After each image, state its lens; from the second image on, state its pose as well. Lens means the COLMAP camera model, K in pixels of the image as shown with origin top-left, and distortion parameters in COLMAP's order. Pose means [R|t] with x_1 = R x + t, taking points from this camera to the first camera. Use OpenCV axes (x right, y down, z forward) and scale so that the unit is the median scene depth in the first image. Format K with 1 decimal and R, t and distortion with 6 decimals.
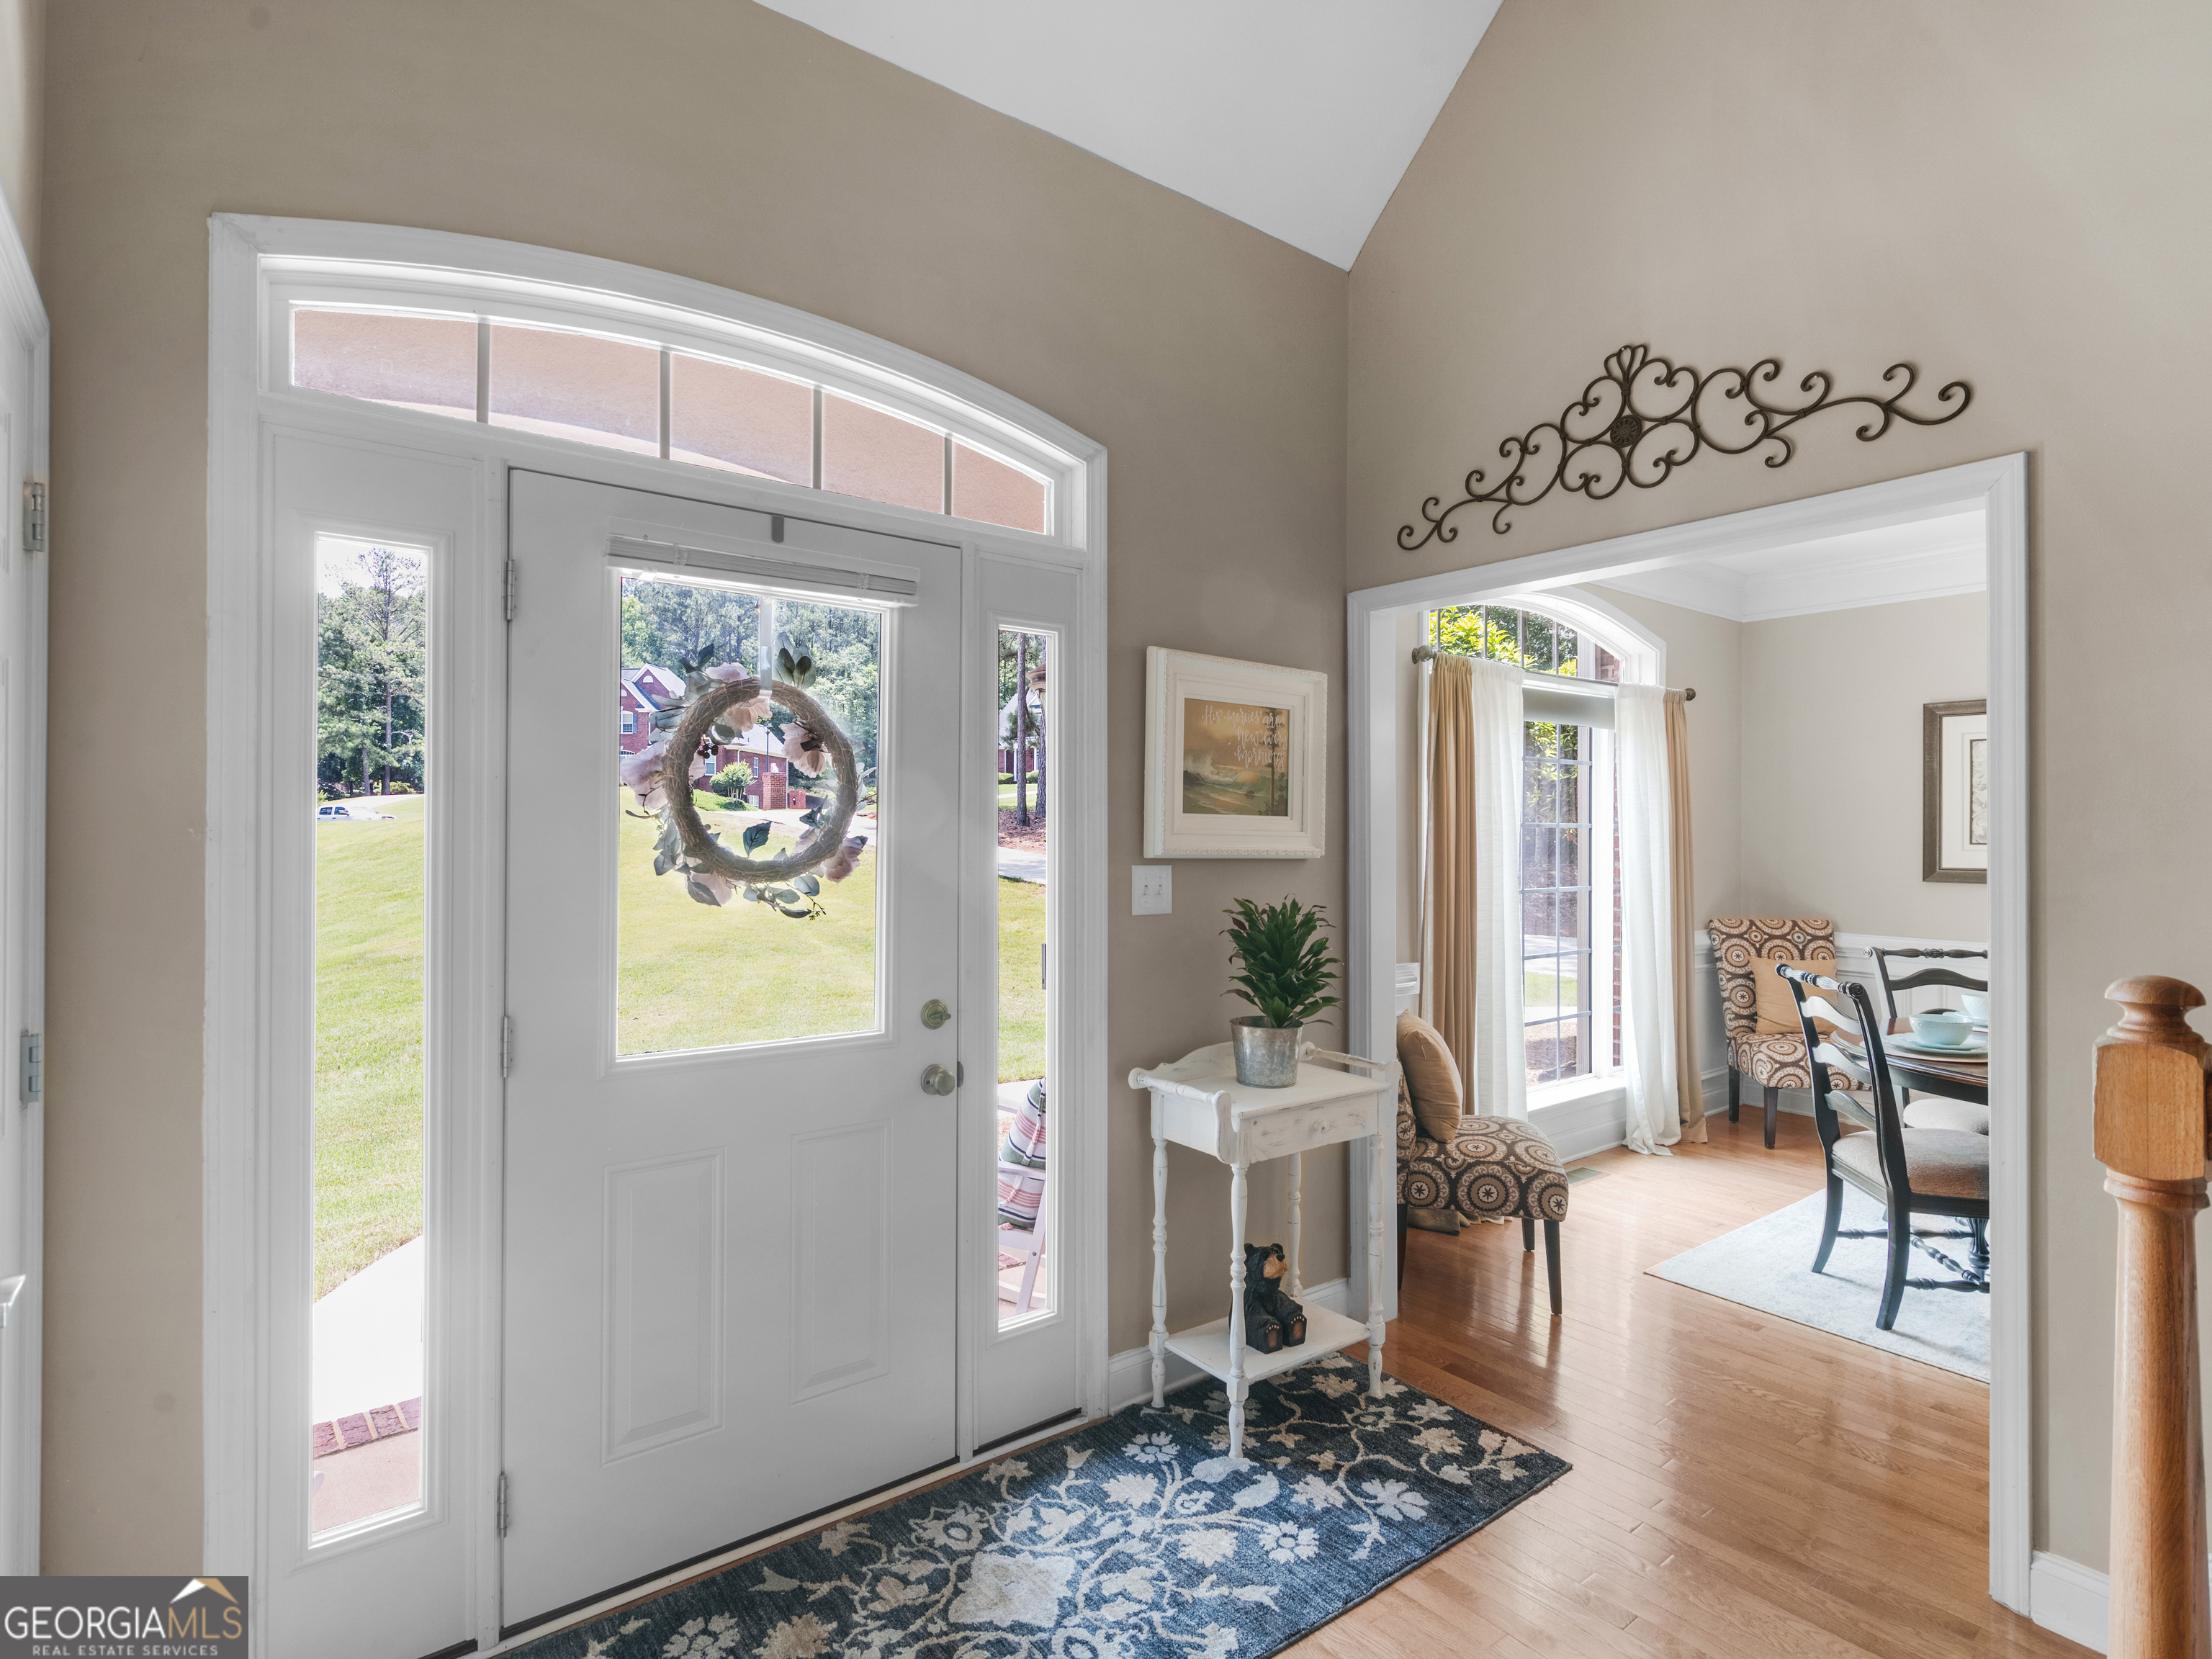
lens RADIAL K [[1145.6, 0, 1118.5], [0, 1145.6, 823.1], [0, 0, 1]] dist [-0.004458, 0.002003]
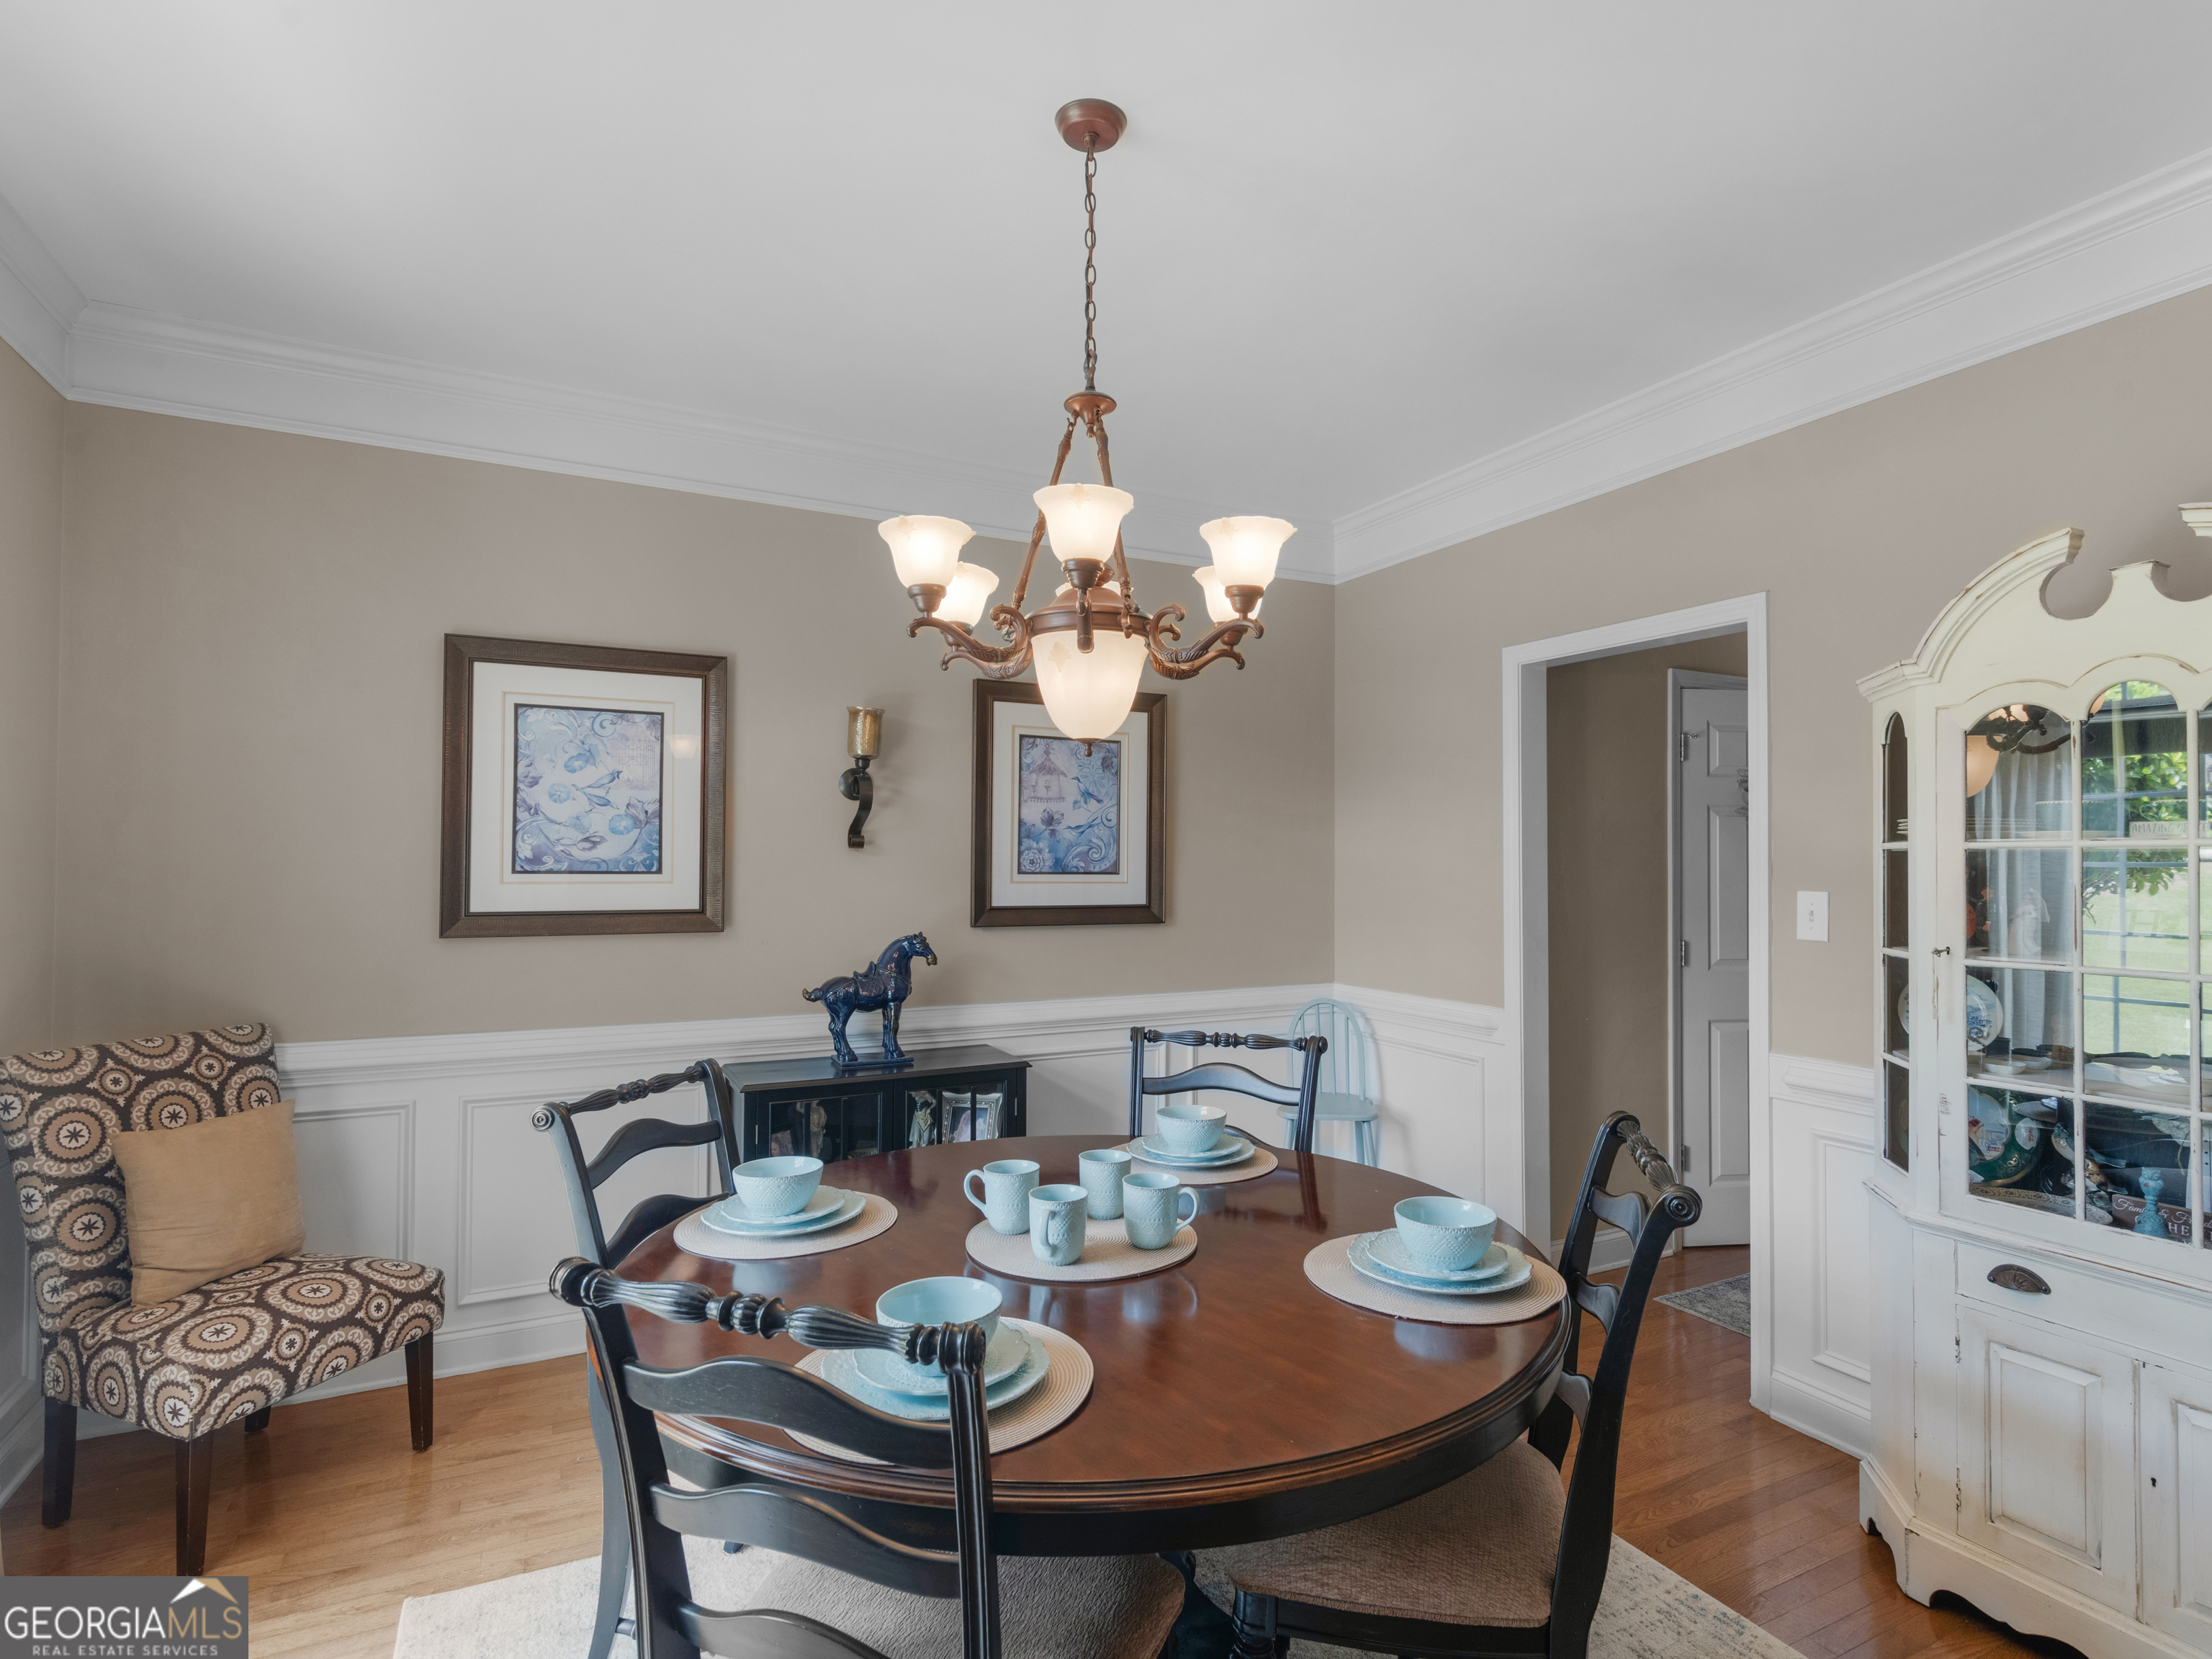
lens RADIAL K [[1145.6, 0, 1106.2], [0, 1145.6, 847.3], [0, 0, 1]] dist [-0.004458, 0.002003]
pose [[0.202214, 0.011889, 0.979269, 0.301349], [-0.014154, 0.999857, -0.009217, 0.008108], [-0.979239, -0.011997, 0.202354, 0.821747]]
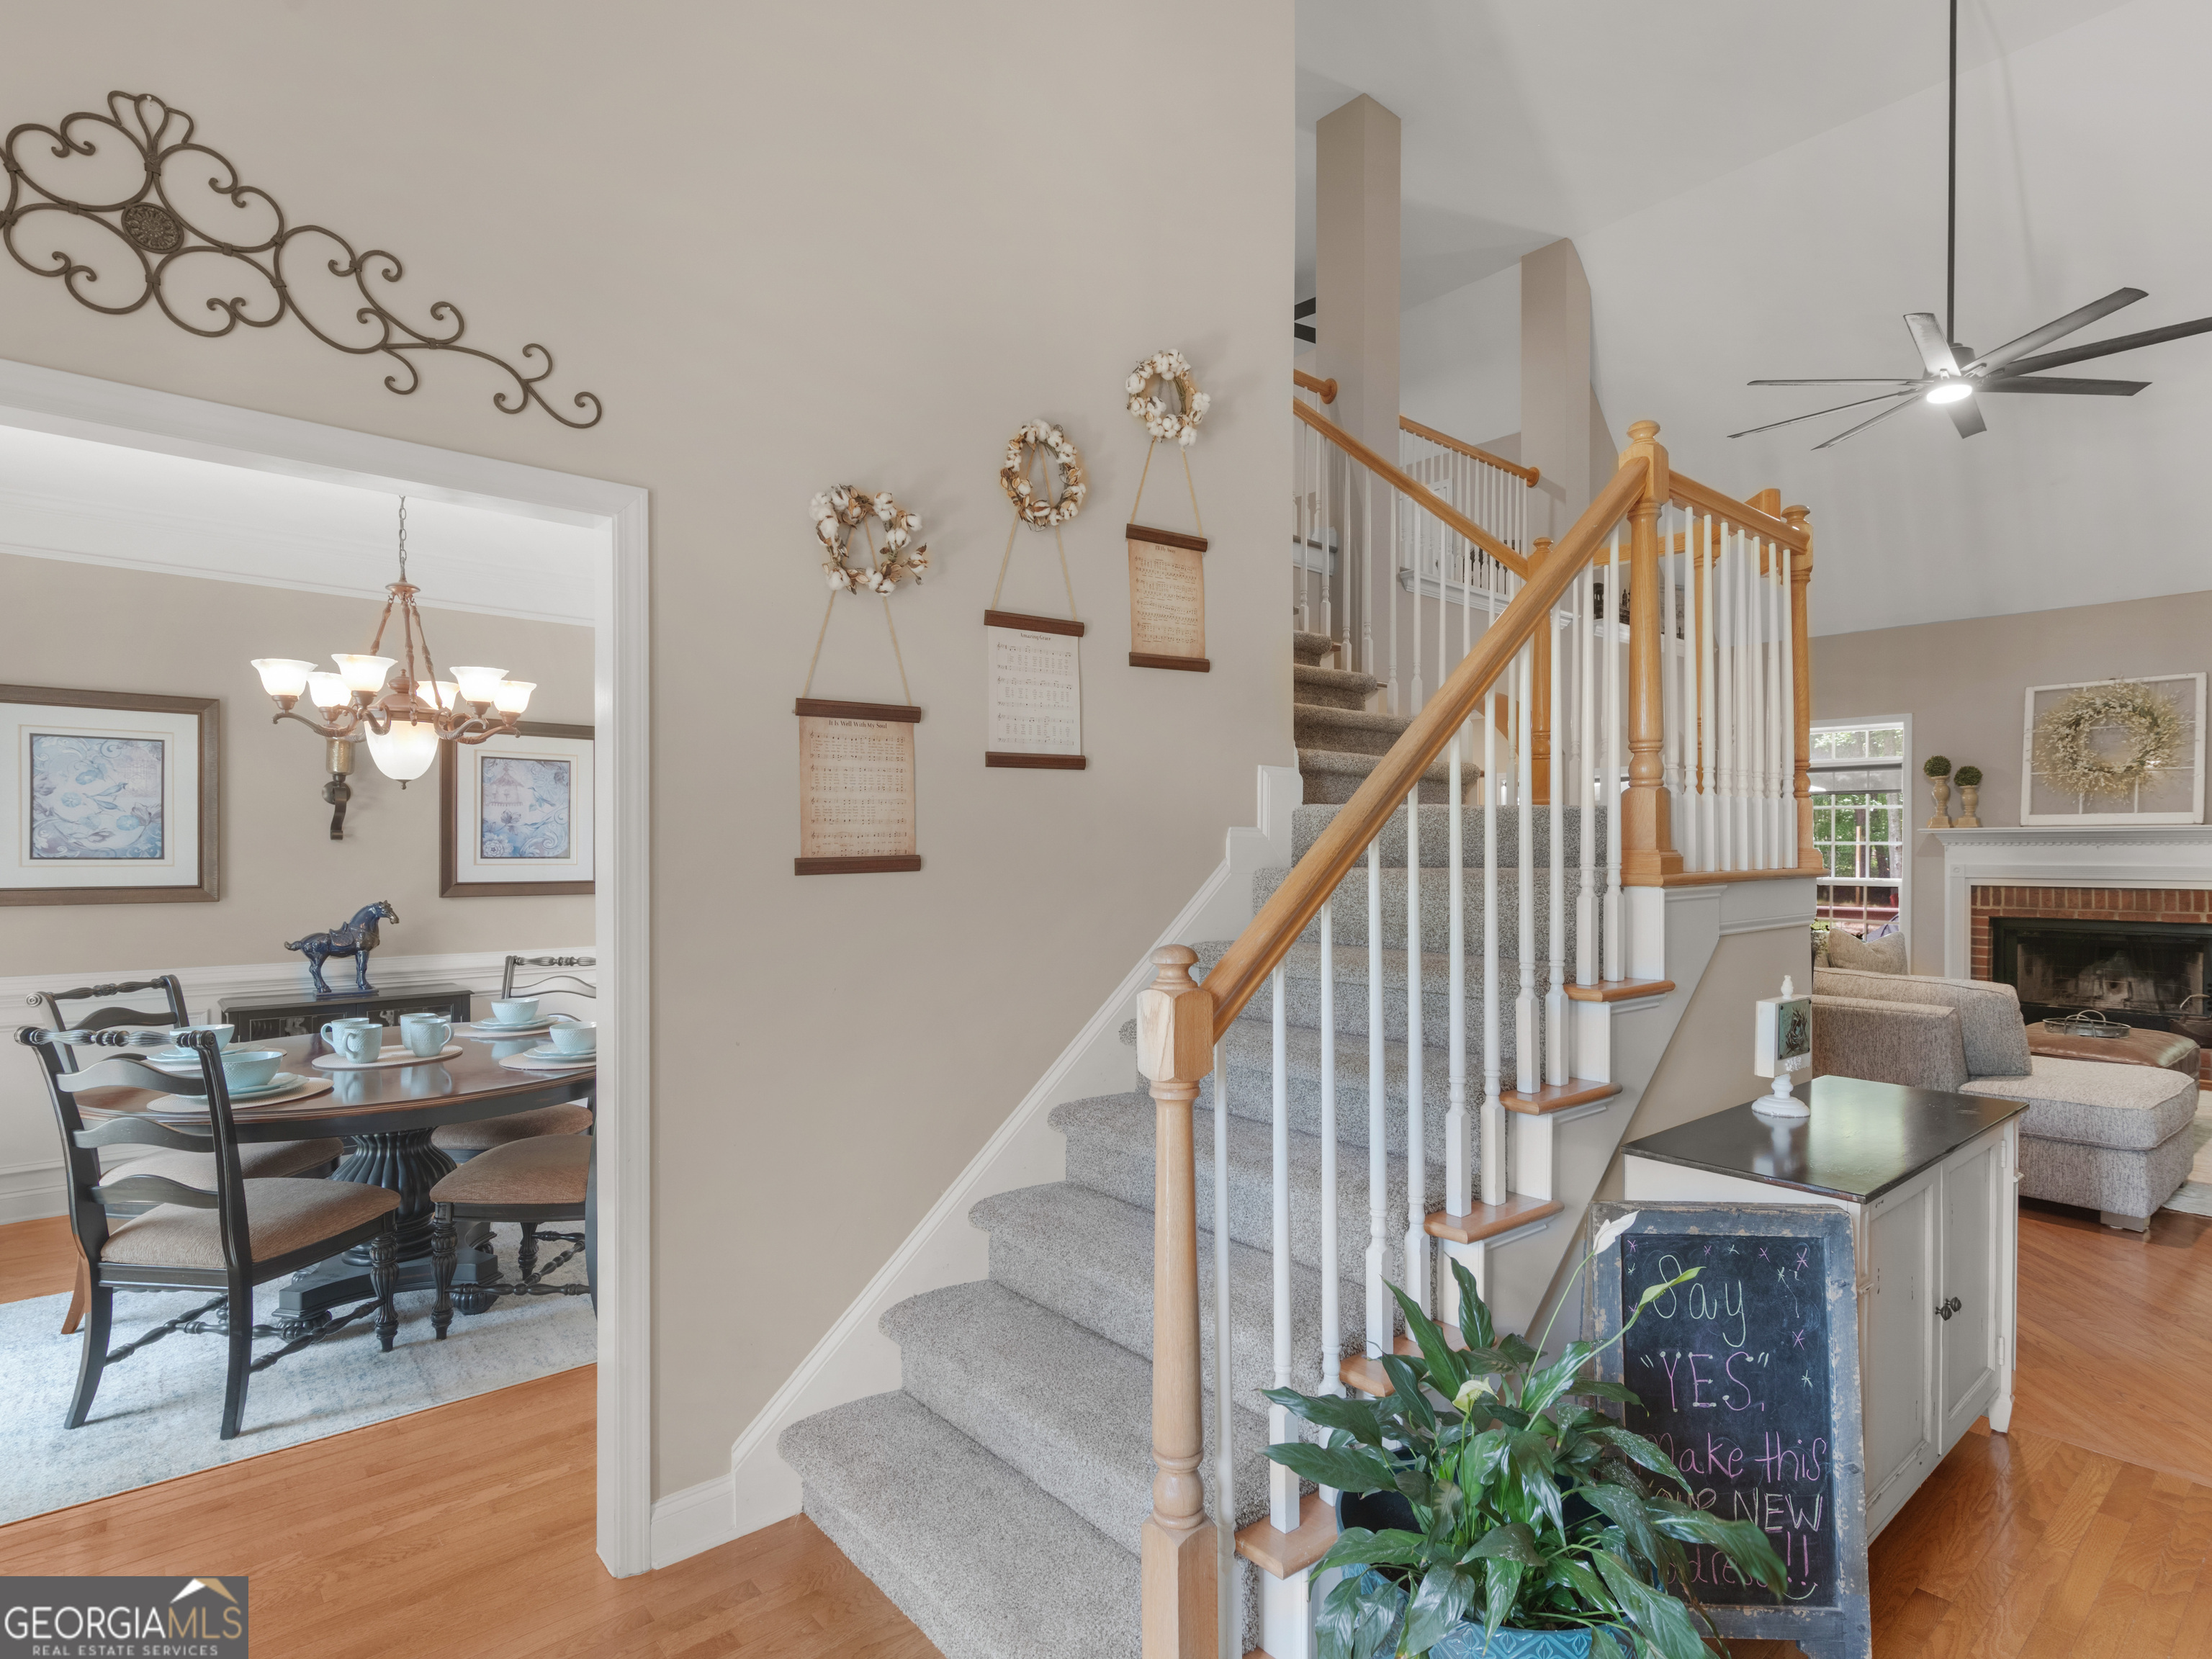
lens RADIAL K [[1145.6, 0, 1103.7], [0, 1145.6, 854.1], [0, 0, 1]] dist [-0.004458, 0.002003]
pose [[-0.043380, -0.003784, 0.999051, -0.178842], [-0.010801, 0.999936, 0.003319, 0.005149], [-0.999000, -0.010647, -0.043418, 0.369730]]
